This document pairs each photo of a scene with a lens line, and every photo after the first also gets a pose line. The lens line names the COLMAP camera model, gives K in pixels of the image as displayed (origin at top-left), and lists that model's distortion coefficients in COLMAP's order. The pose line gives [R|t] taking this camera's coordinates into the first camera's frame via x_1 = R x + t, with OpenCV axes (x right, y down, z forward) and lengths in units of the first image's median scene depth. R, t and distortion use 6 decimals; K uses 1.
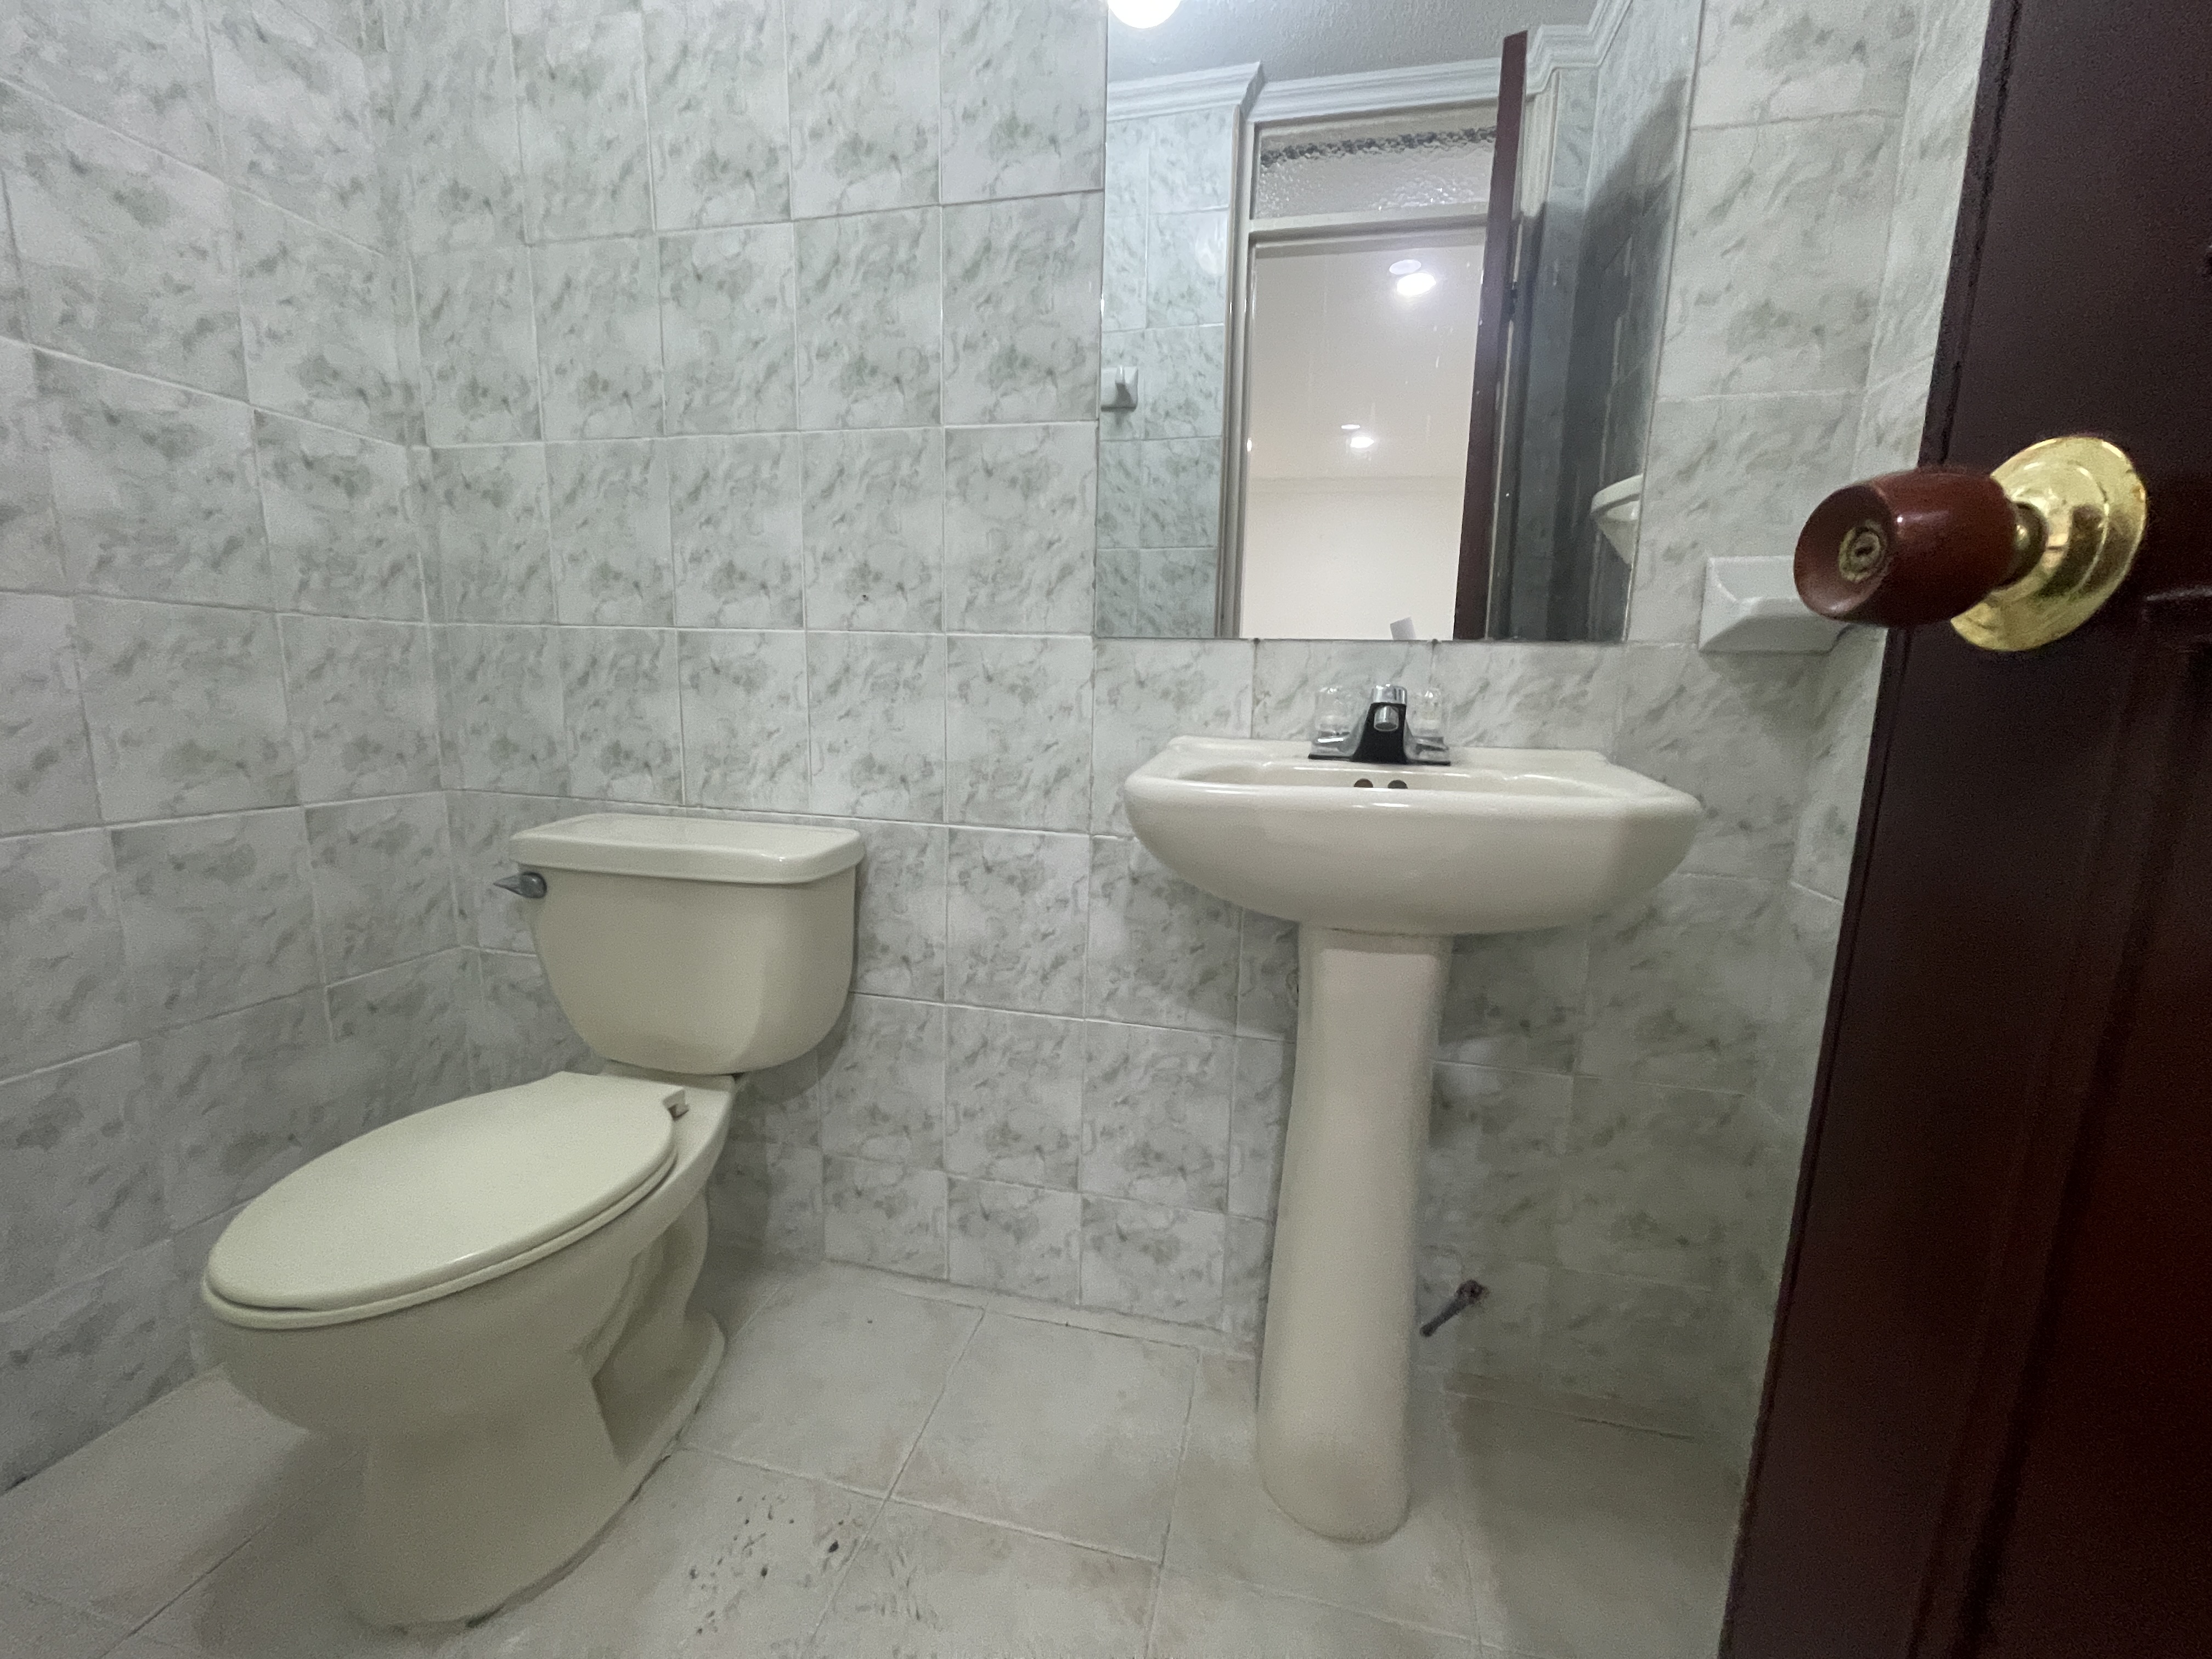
lens RADIAL K [[889.9, 0, 1106.0], [0, 889.9, 829.5], [0, 0, 1]] dist [0.001620, 0.000135]
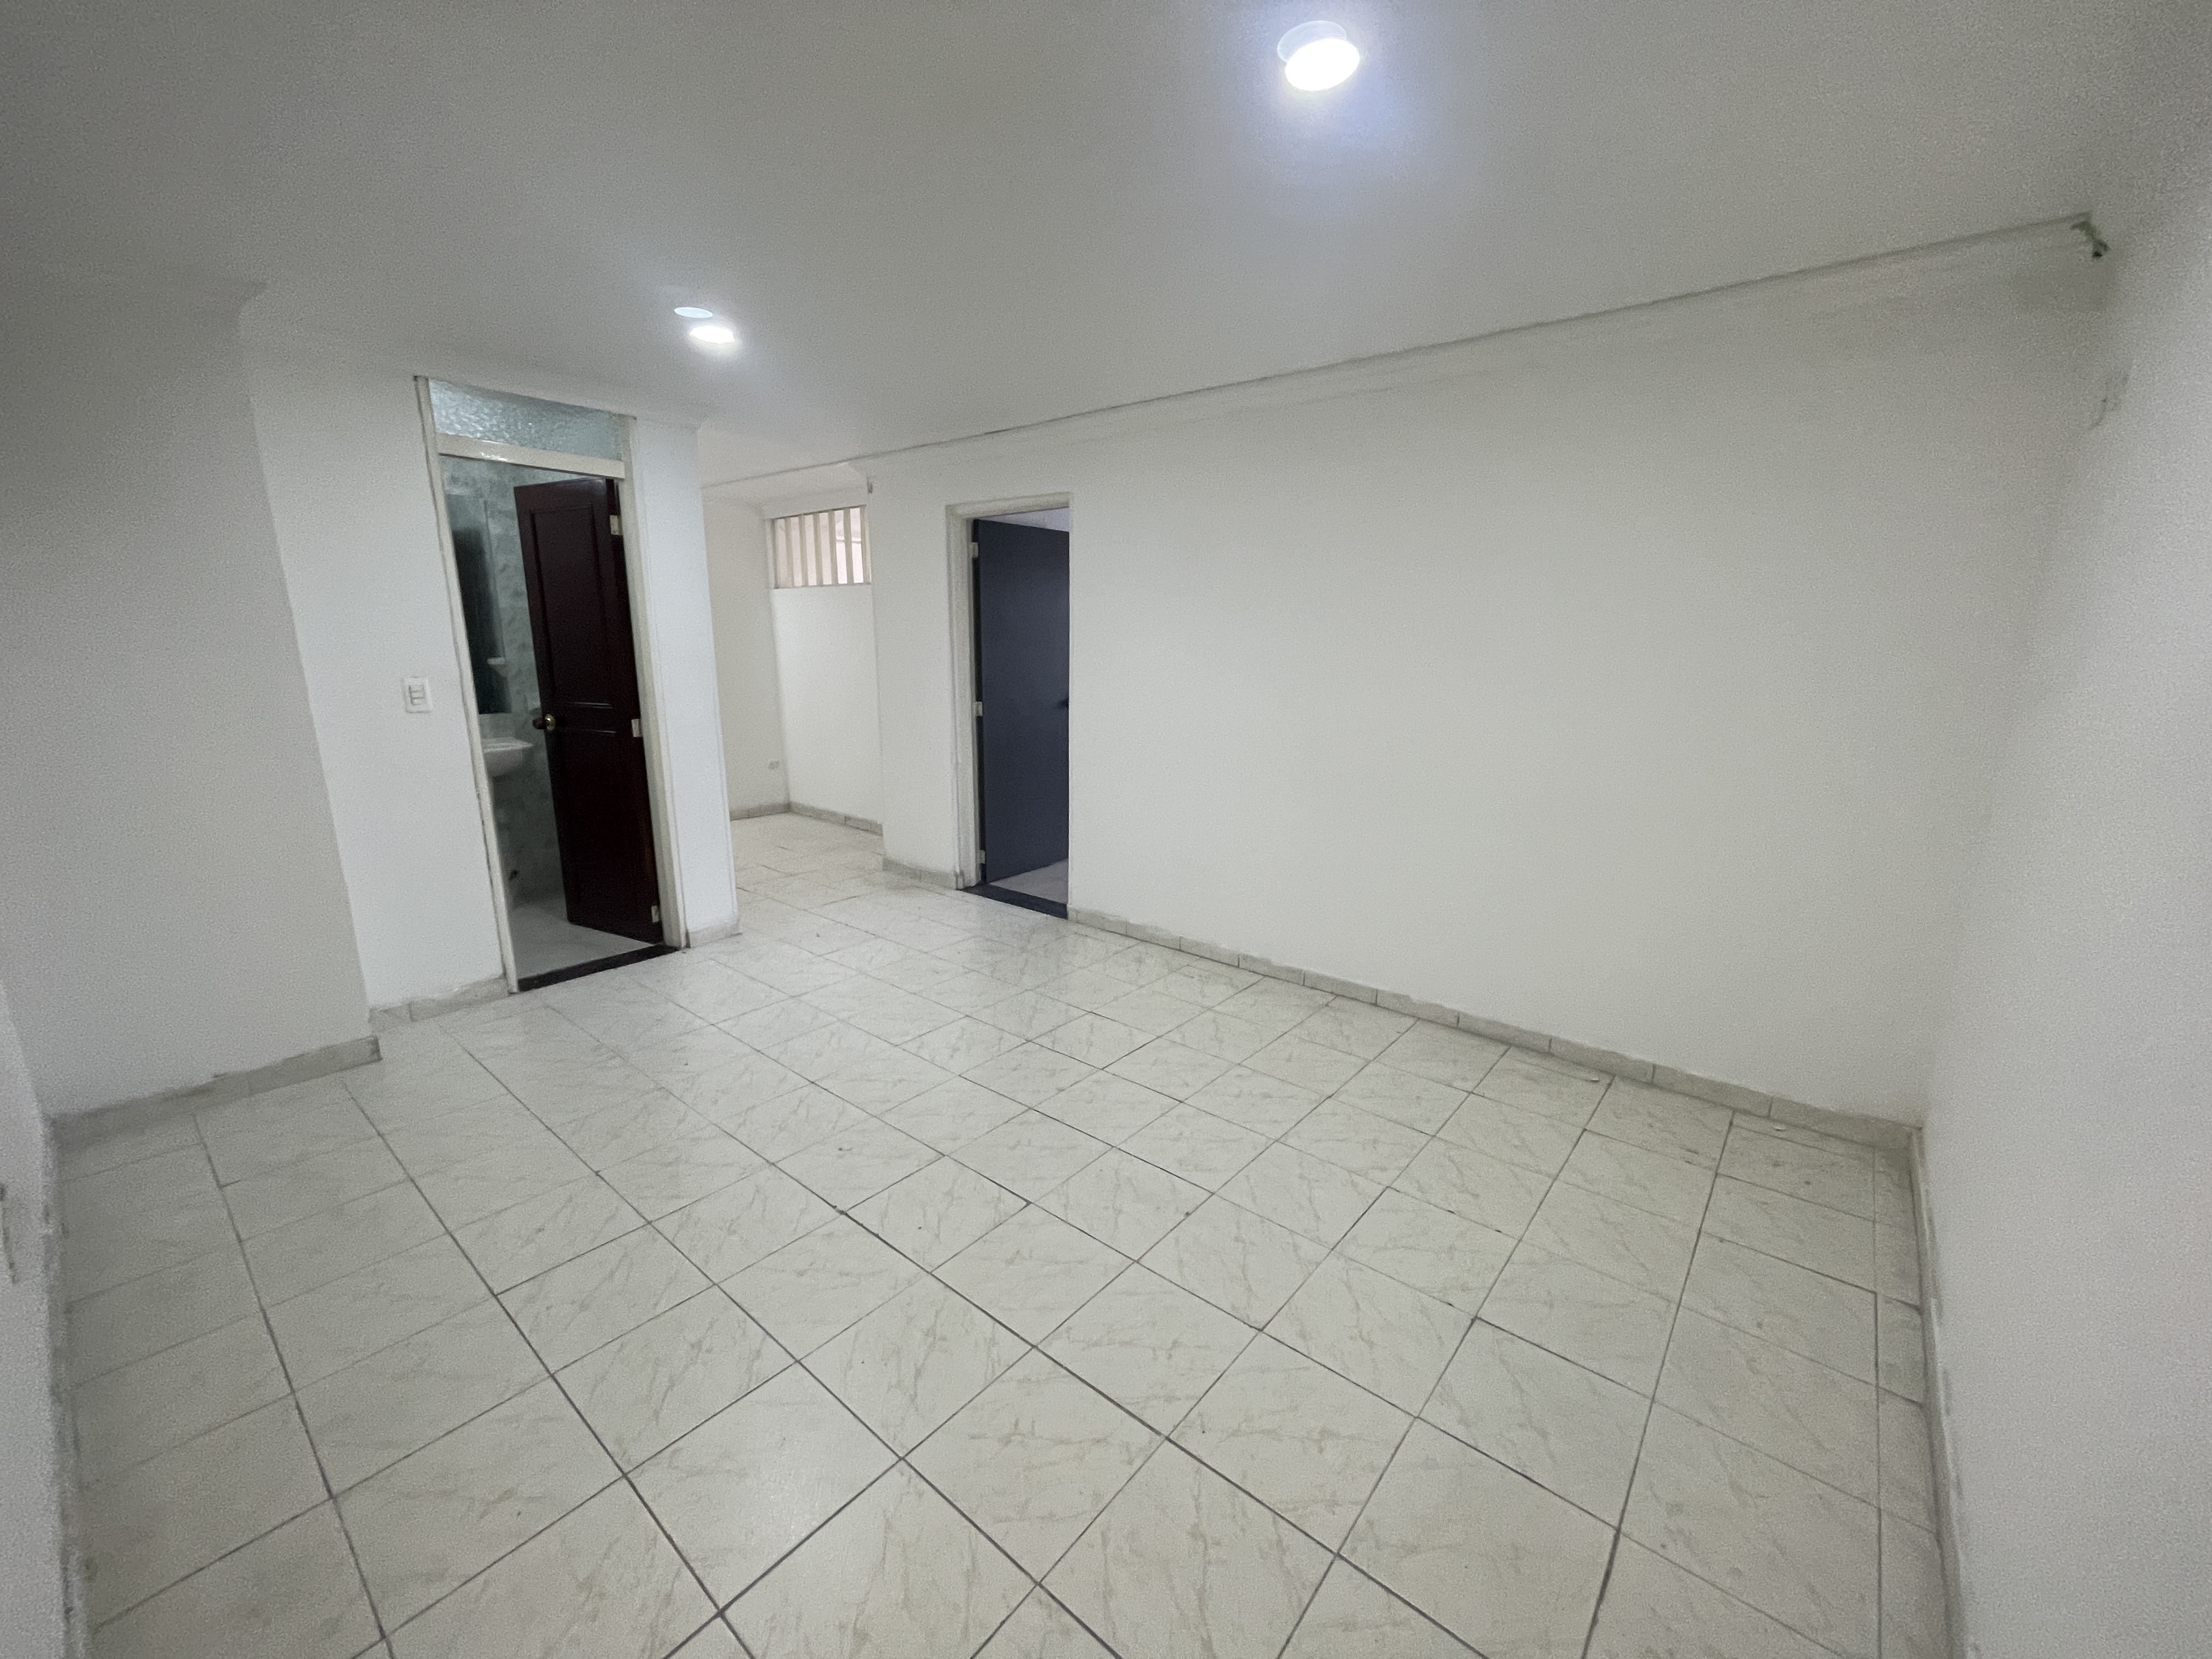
lens RADIAL K [[889.9, 0, 1106.0], [0, 889.9, 829.5], [0, 0, 1]] dist [0.001620, 0.000135]
pose [[0.456870, -0.224275, 0.860796, -2.117118], [0.124375, 0.974294, 0.187834, -0.101584], [-0.880795, 0.021245, 0.473020, -3.879476]]
